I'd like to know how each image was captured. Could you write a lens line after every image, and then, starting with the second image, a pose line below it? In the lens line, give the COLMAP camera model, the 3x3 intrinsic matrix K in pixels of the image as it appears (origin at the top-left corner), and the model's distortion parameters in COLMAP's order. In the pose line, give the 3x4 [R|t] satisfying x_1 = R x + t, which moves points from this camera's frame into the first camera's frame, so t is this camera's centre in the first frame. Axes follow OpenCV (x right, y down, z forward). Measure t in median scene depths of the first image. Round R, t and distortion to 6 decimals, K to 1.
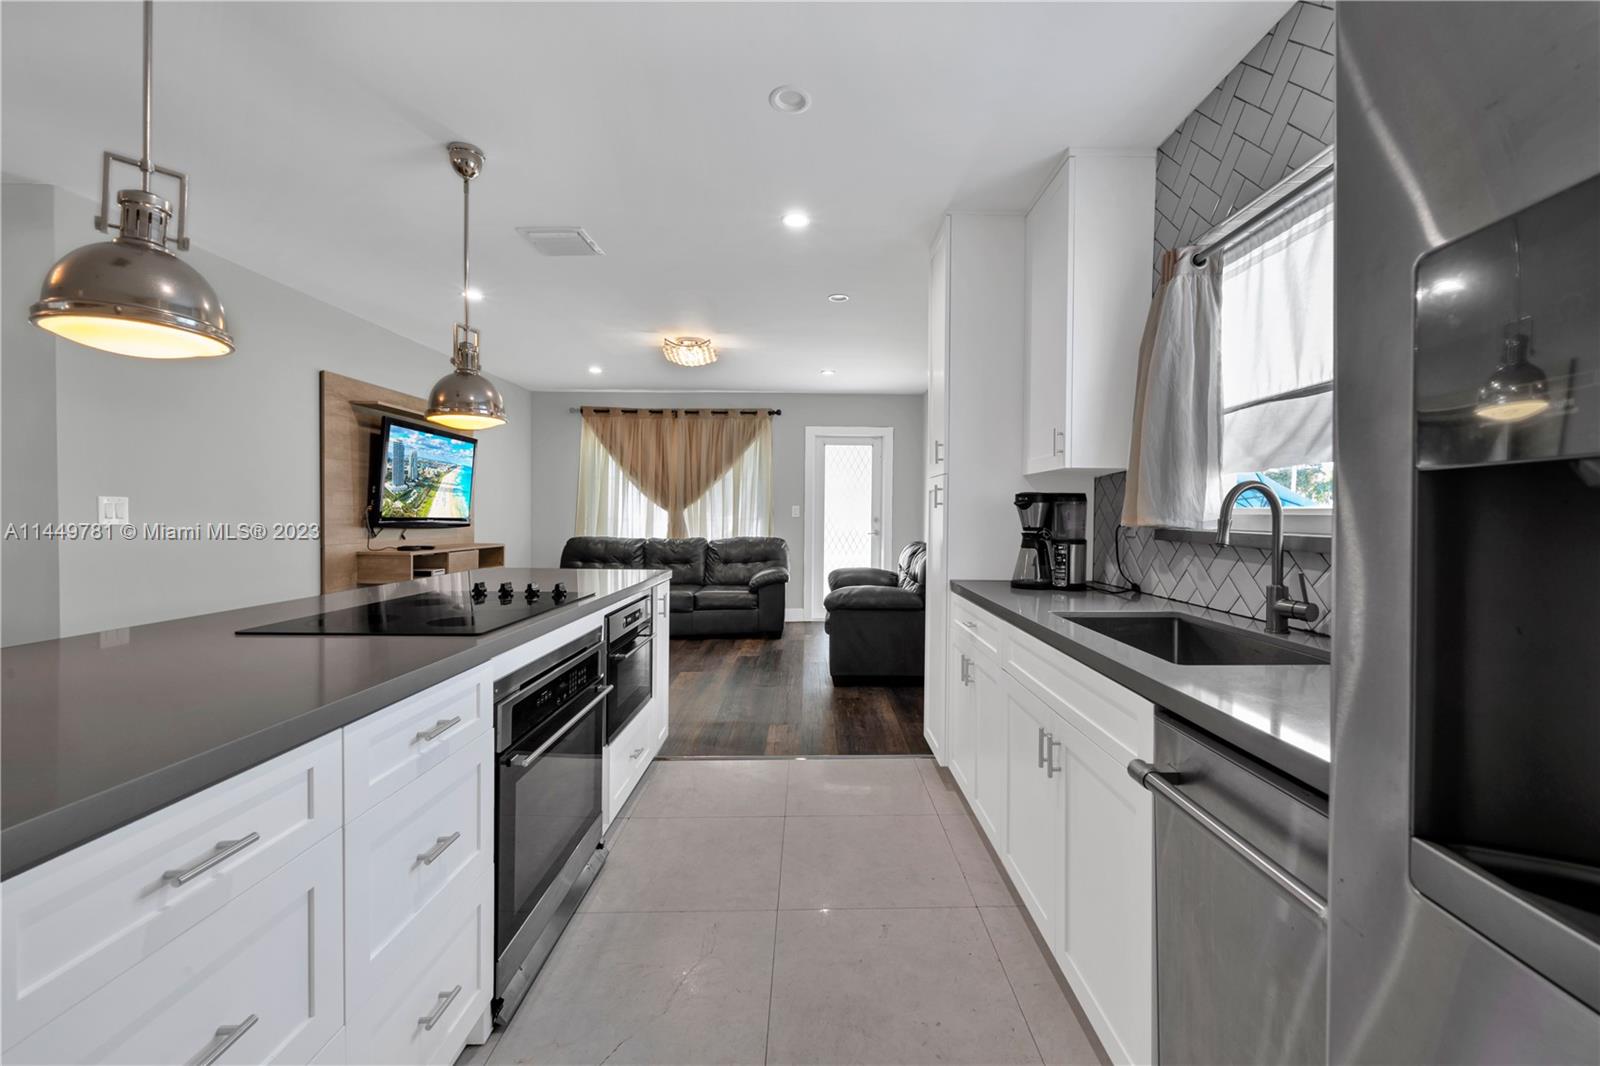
lens RADIAL K [[646.1, 0, 815.1], [0, 646.1, 523.3], [0, 0, 1]] dist [-0.001585, -0.000154]
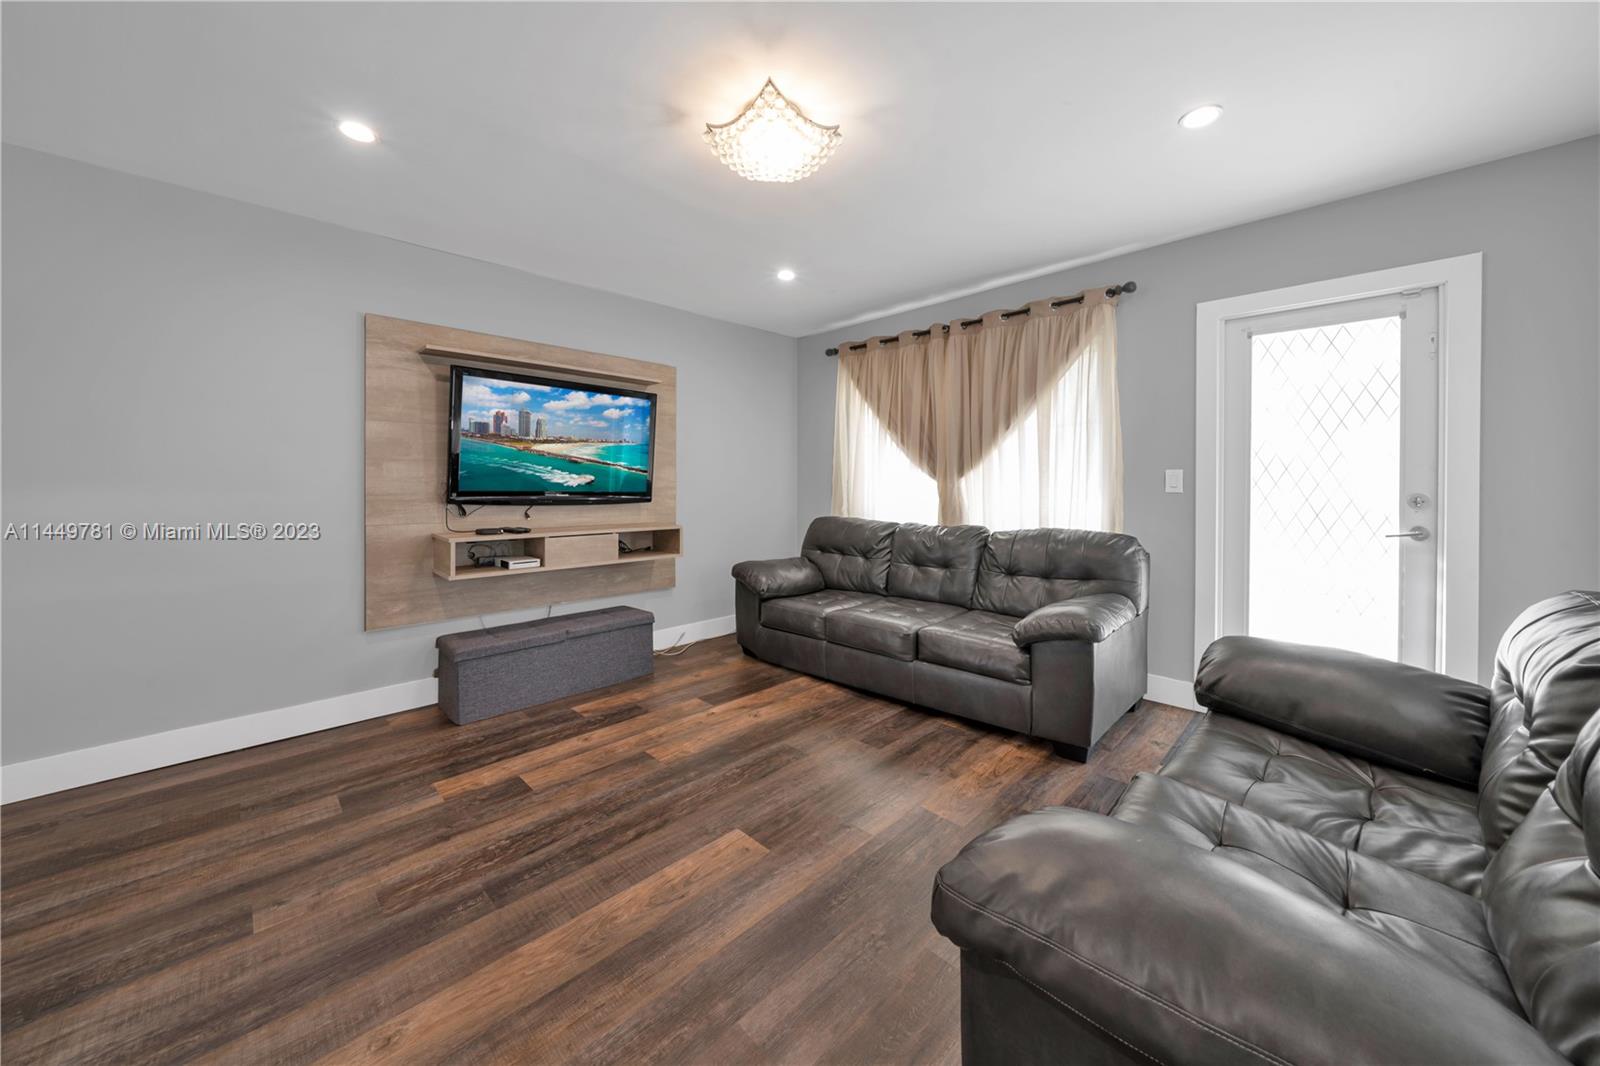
lens RADIAL K [[550.5, 0, 800.7], [0, 550.5, 482.2], [0, 0, 1]] dist [-0.006604, -0.000131]
pose [[0.698196, -0.004666, -0.715891, 0.075128], [-0.007982, 0.999866, -0.014301, -0.009687], [0.715862, 0.015699, 0.698066, 0.537114]]
